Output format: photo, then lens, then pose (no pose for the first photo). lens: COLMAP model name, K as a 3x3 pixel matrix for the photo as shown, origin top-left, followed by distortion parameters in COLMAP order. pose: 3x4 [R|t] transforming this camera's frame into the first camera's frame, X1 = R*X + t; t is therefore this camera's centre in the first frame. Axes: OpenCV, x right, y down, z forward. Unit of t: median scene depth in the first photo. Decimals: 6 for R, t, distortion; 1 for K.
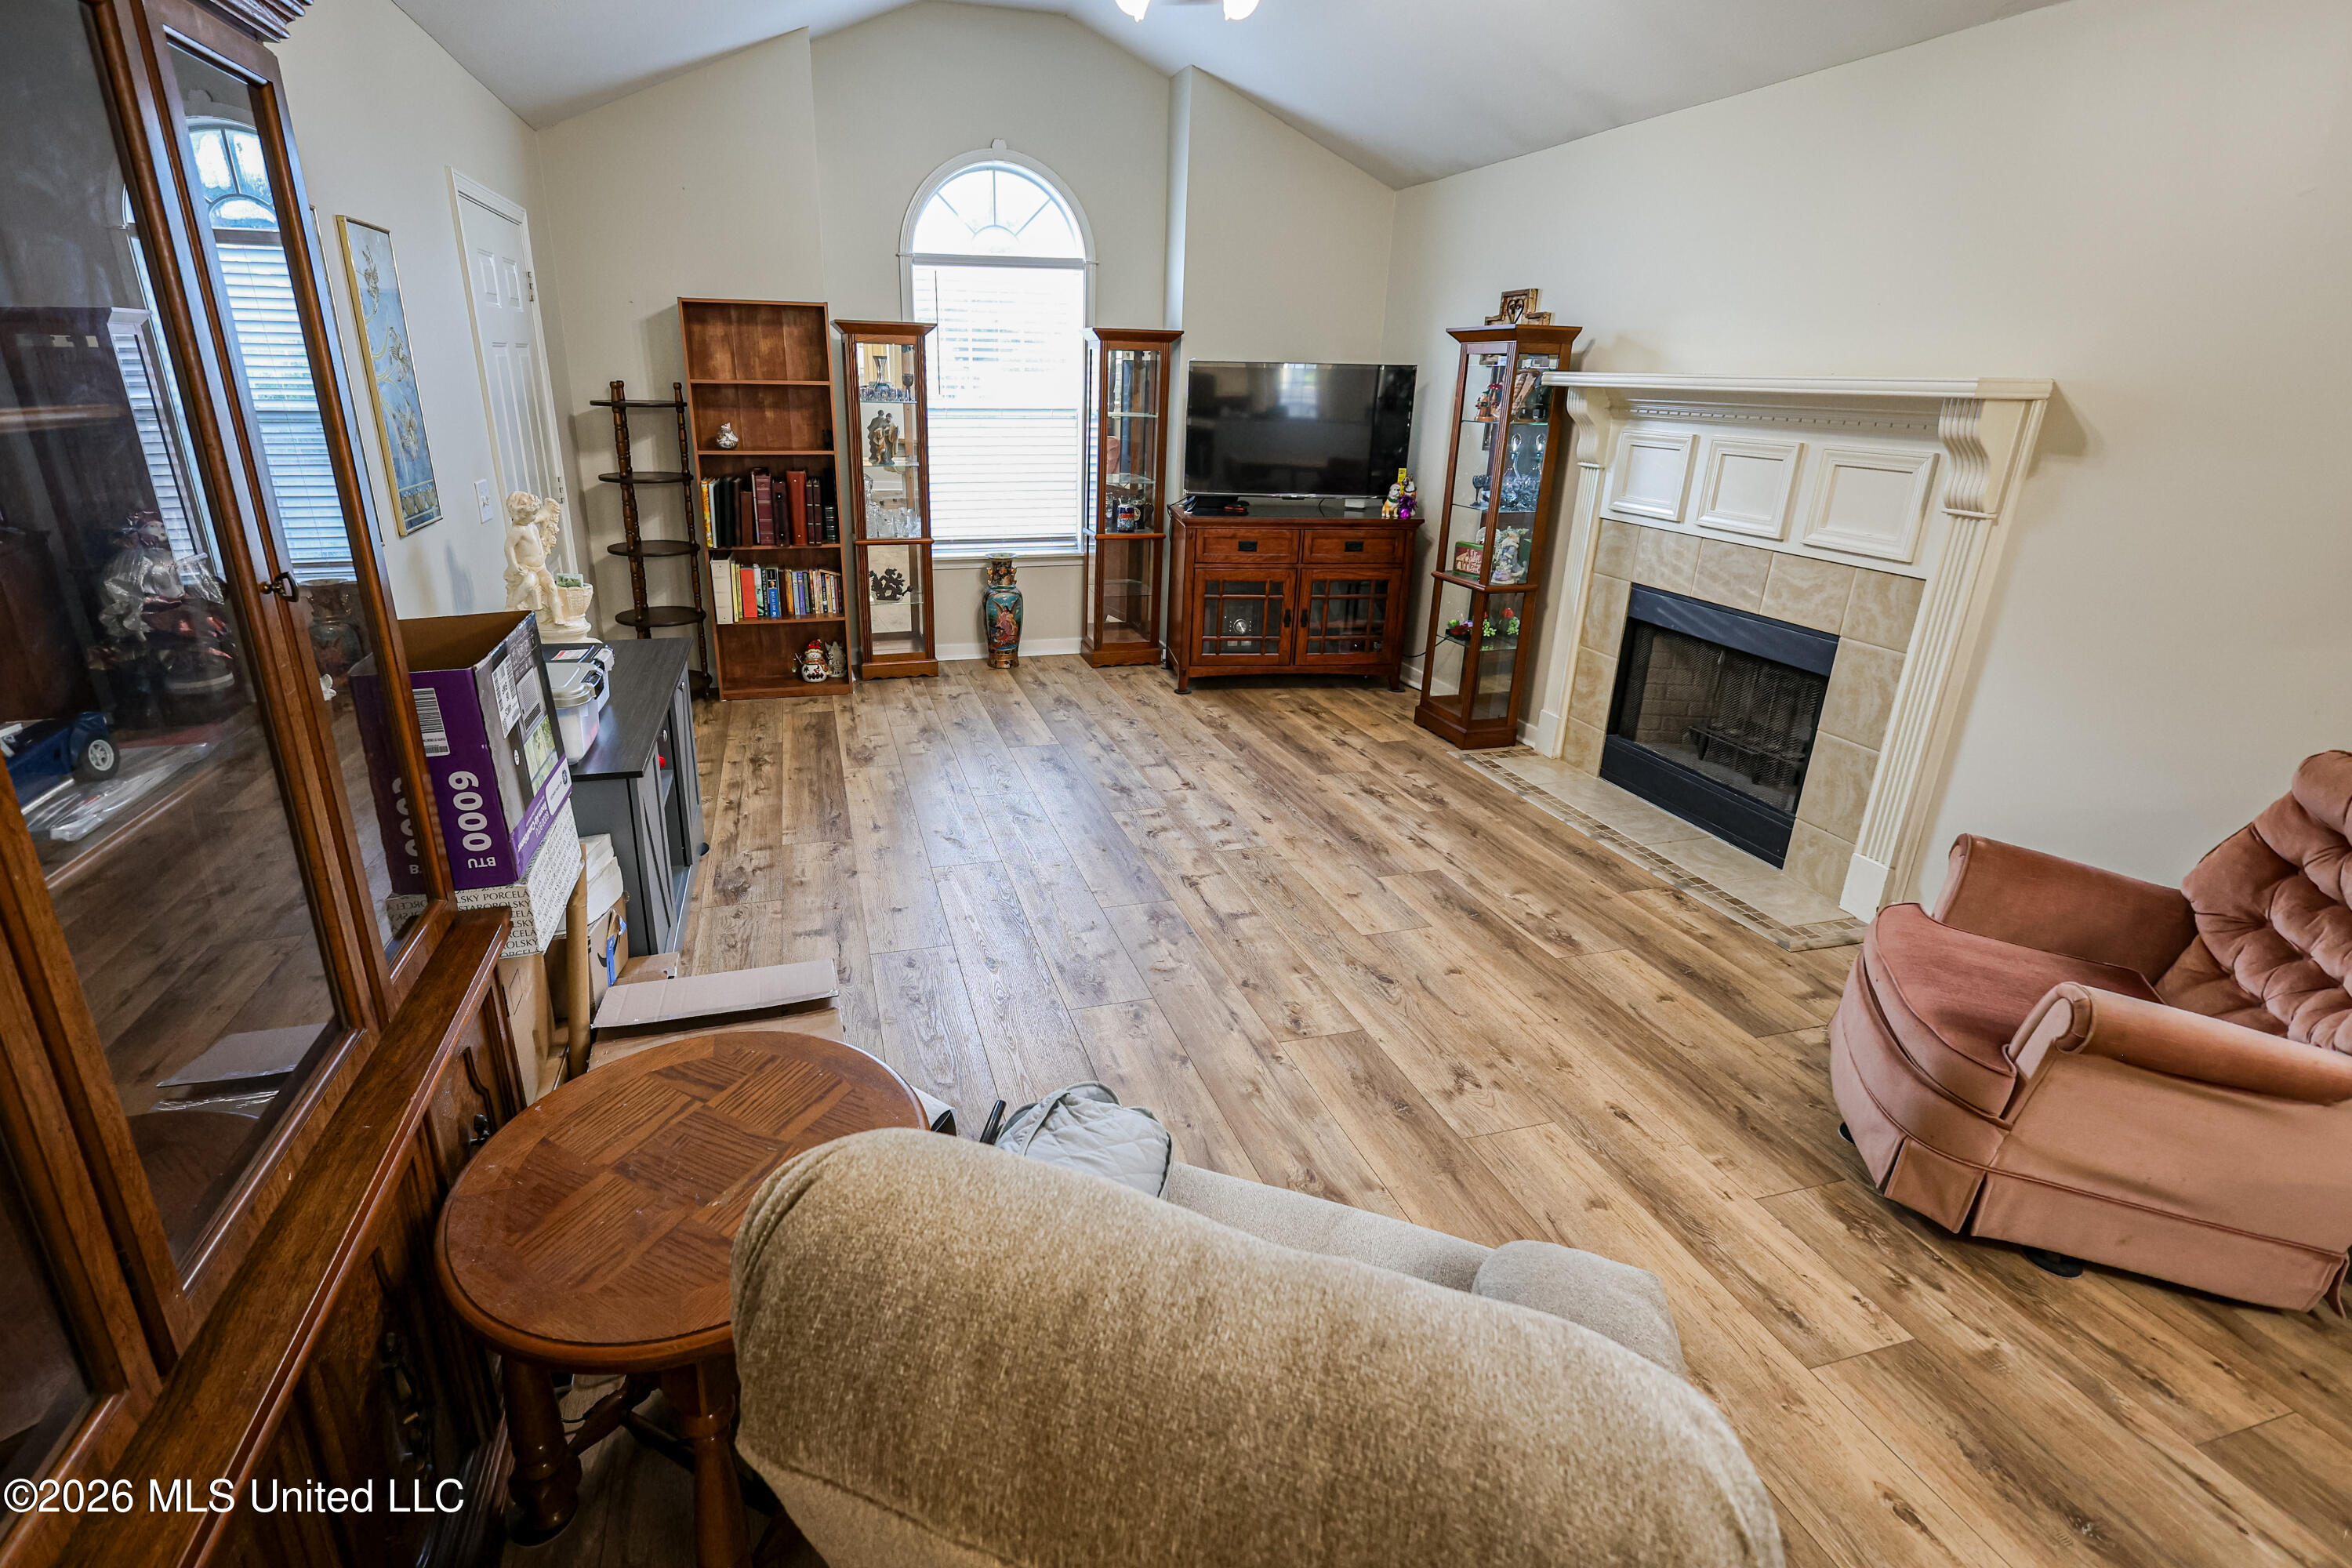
lens RADIAL K [[1083.6, 0, 1135.7], [0, 1083.6, 751.1], [0, 0, 1]] dist [0.001709, 0.000385]
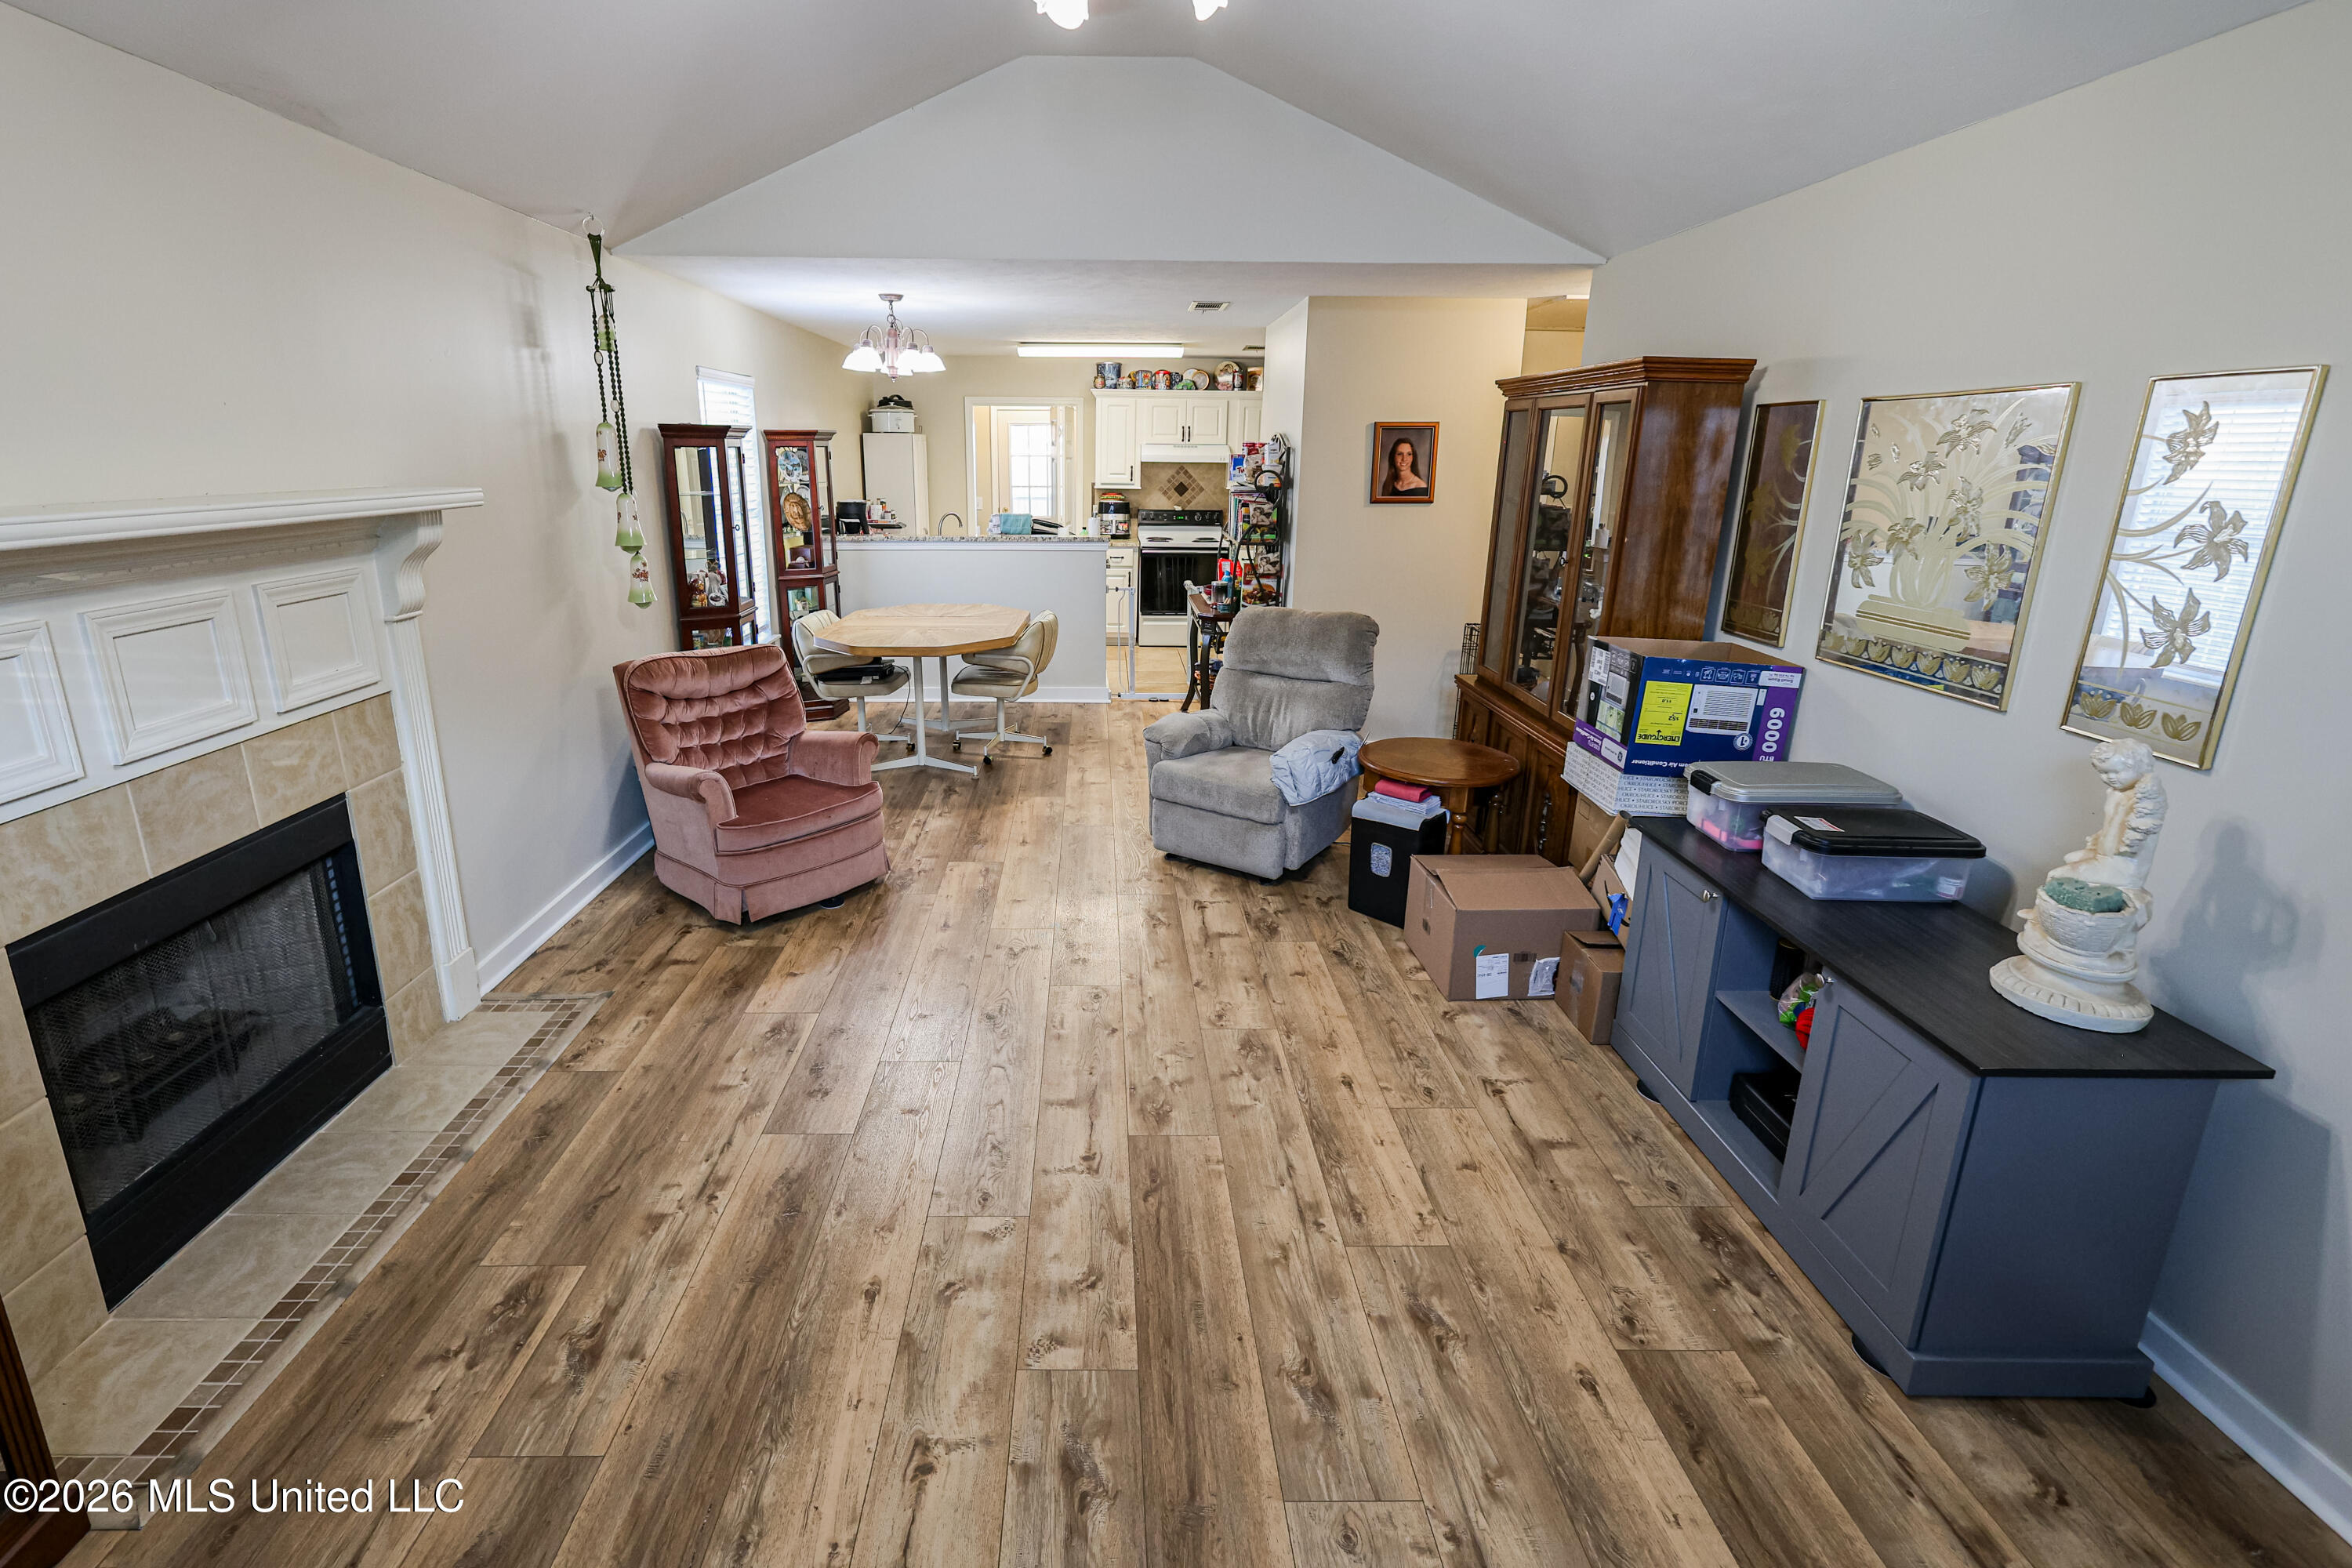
lens RADIAL K [[1088.7, 0, 1088.9], [0, 1088.7, 747.4], [0, 0, 1]] dist [-0.001692, -0.000160]
pose [[-0.953977, -0.104179, 0.281202, -0.098310], [0.075187, 0.824669, 0.560596, -0.404670], [-0.290301, 0.555939, -0.778882, 1.053852]]
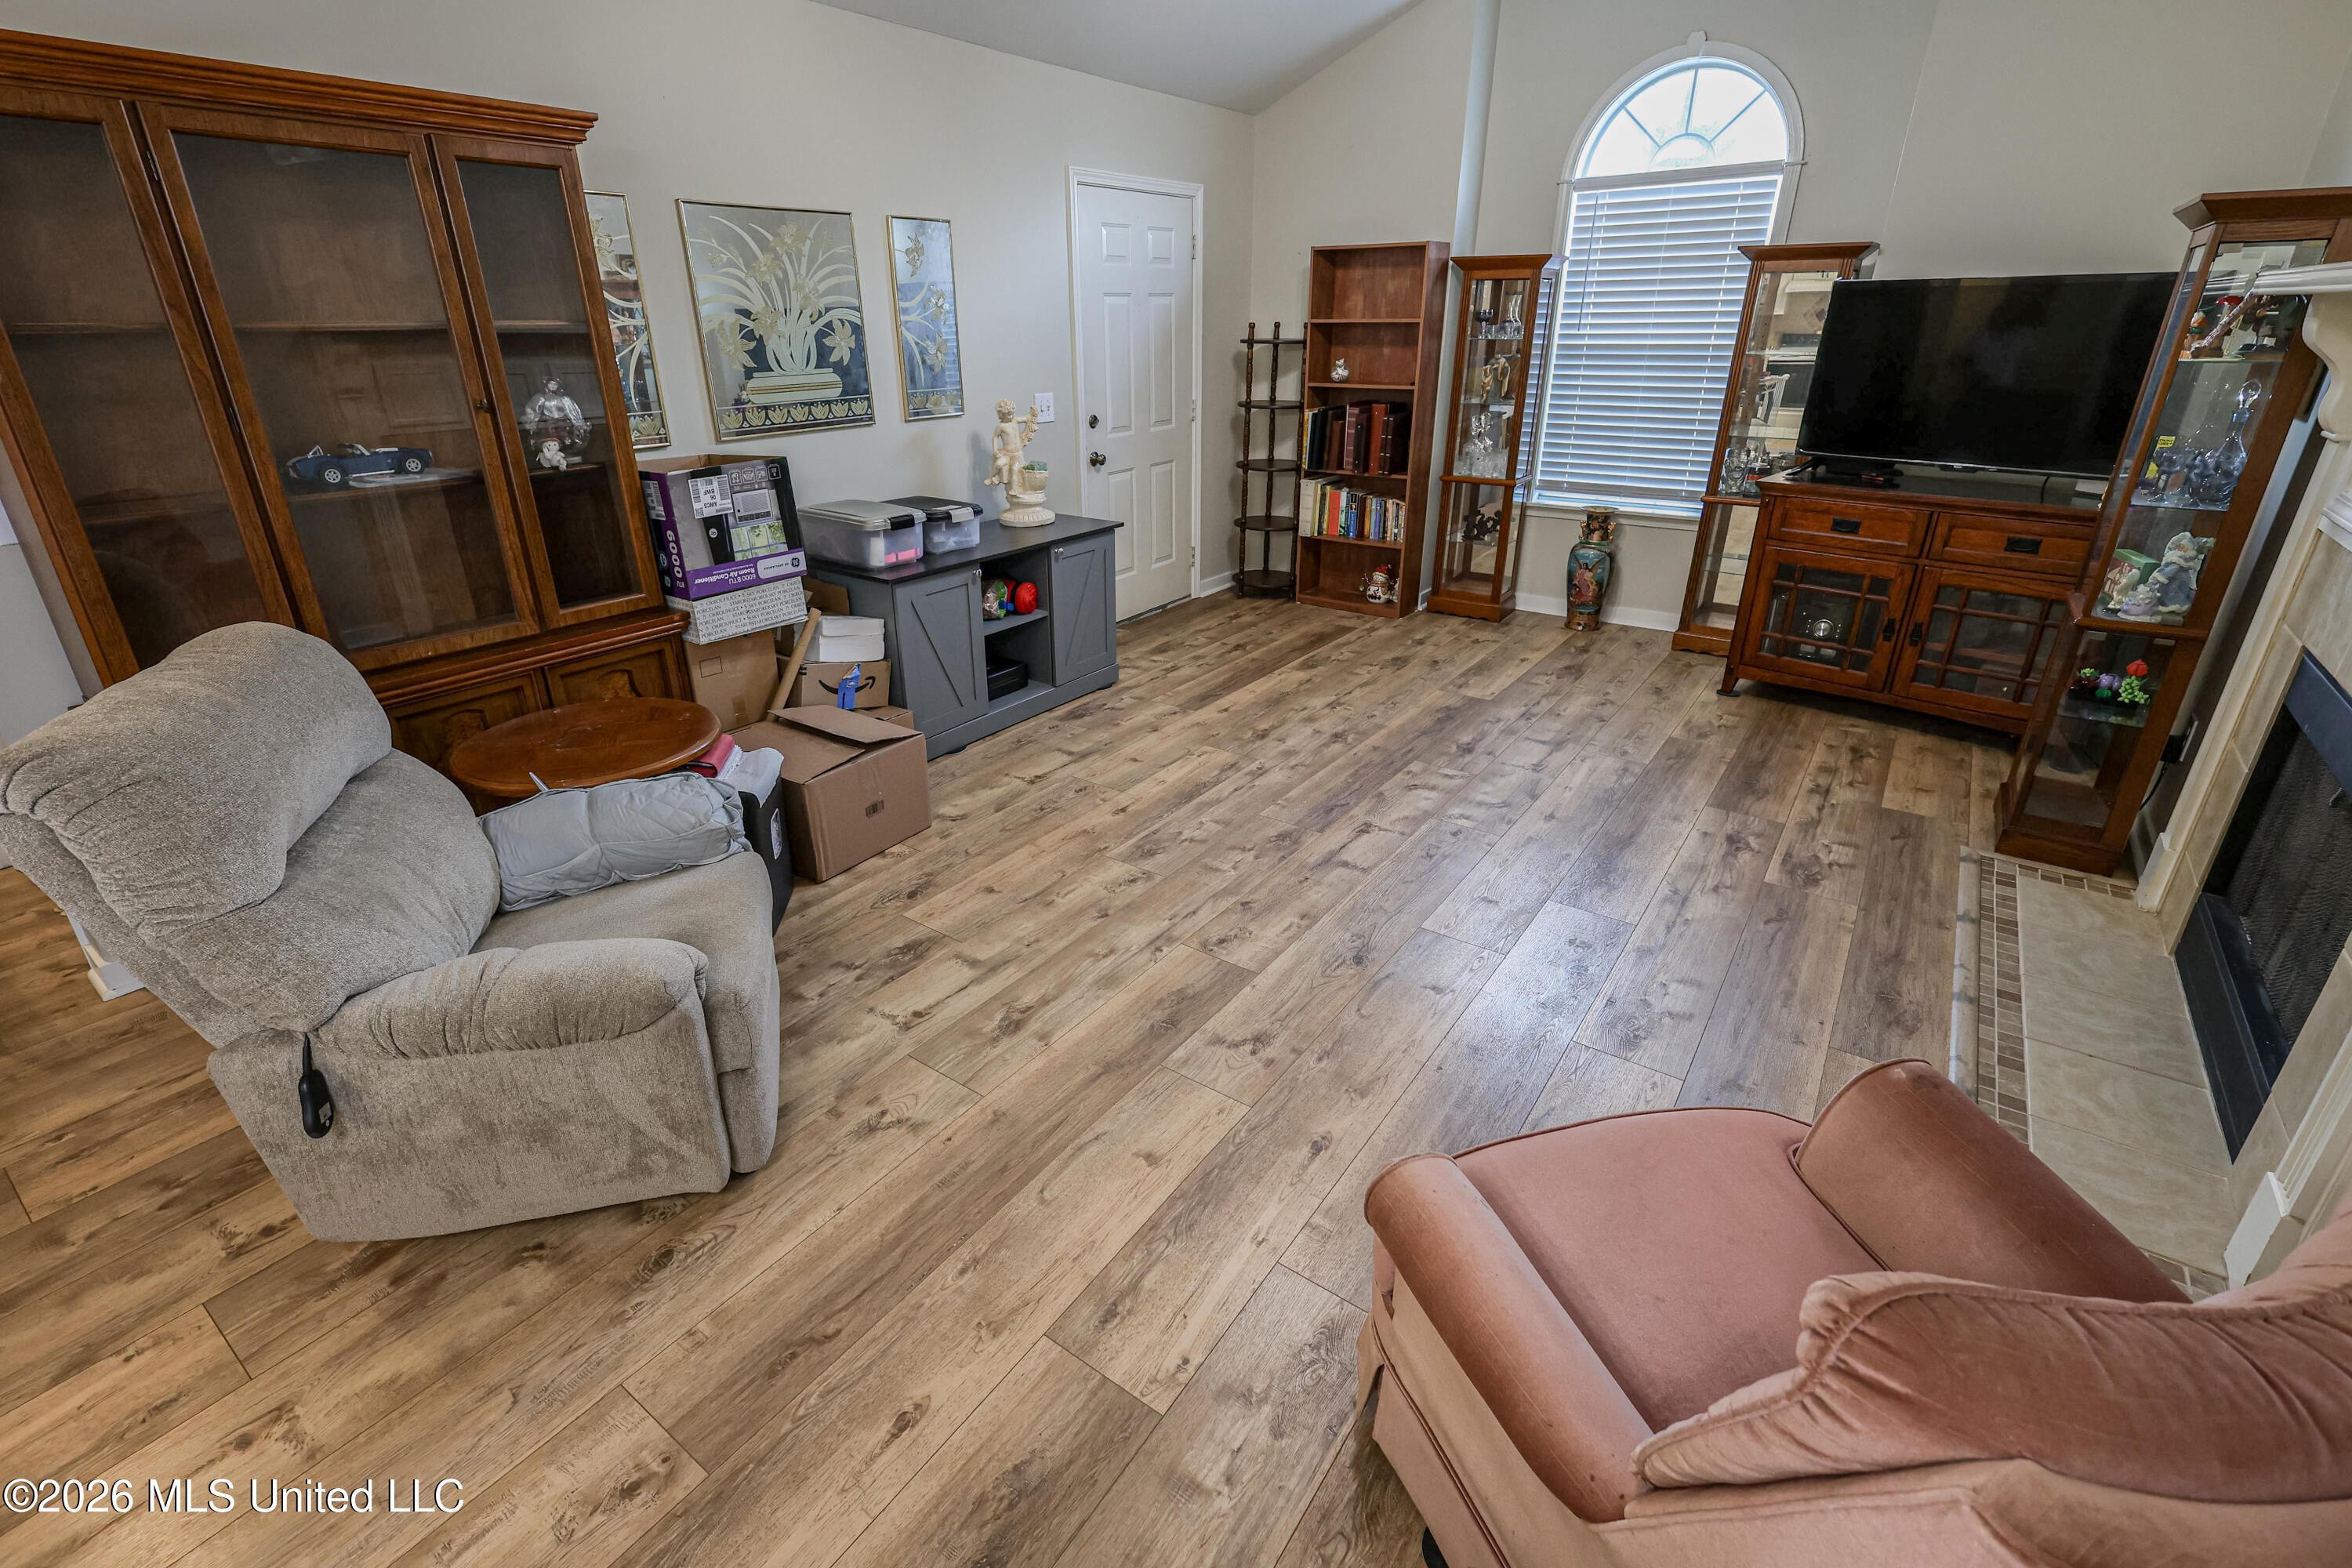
lens RADIAL K [[1072.7, 0, 1152.2], [0, 1072.7, 775.7], [0, 0, 1]] dist [0.001897, 0.000319]
pose [[0.608524, 0.291685, -0.737983, 0.469341], [-0.244227, 0.953694, 0.175559, -0.036534], [0.755018, 0.073404, 0.651583, 0.156773]]
